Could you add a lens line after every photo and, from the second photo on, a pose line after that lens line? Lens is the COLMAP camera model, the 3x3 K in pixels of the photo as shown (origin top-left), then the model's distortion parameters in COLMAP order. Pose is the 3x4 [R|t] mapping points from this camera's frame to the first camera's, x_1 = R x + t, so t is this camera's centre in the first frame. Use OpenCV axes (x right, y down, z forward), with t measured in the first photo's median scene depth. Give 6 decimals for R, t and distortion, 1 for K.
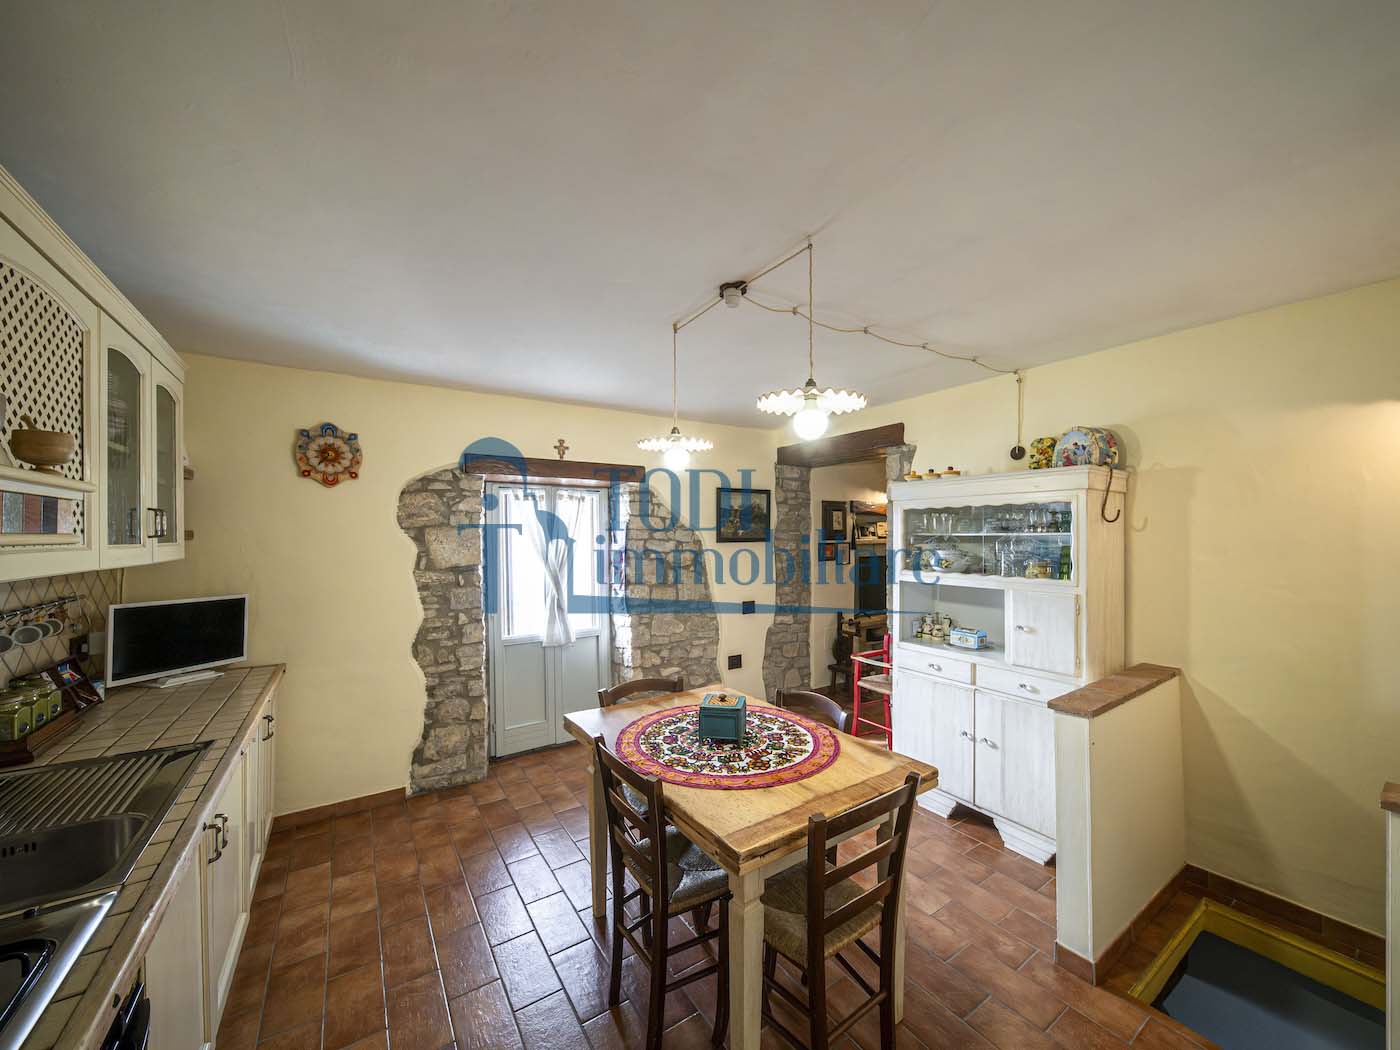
lens RADIAL K [[543.3, 0, 698.3], [0, 543.3, 533.0], [0, 0, 1]] dist [-0.001957, -0.001689]
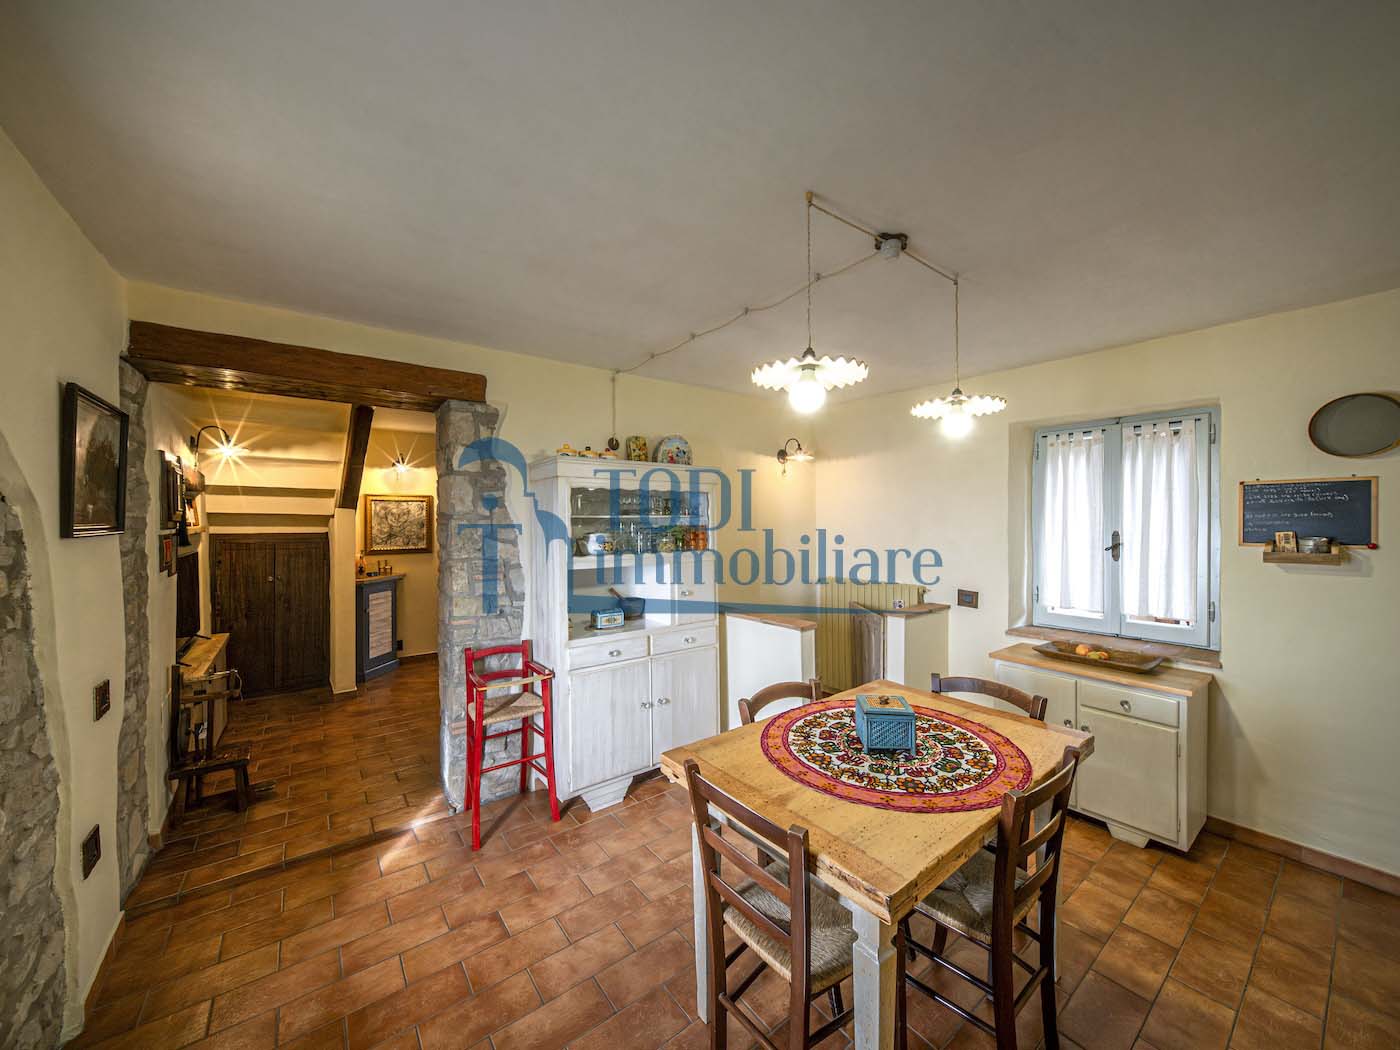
lens RADIAL K [[543.3, 0, 693.5], [0, 543.3, 519.8], [0, 0, 1]] dist [-0.001957, -0.001689]
pose [[-0.095859, 0.004398, 0.995385, -0.755413], [0.001752, 0.999989, -0.004249, 0.018841], [-0.995393, 0.001336, -0.095865, 1.325672]]
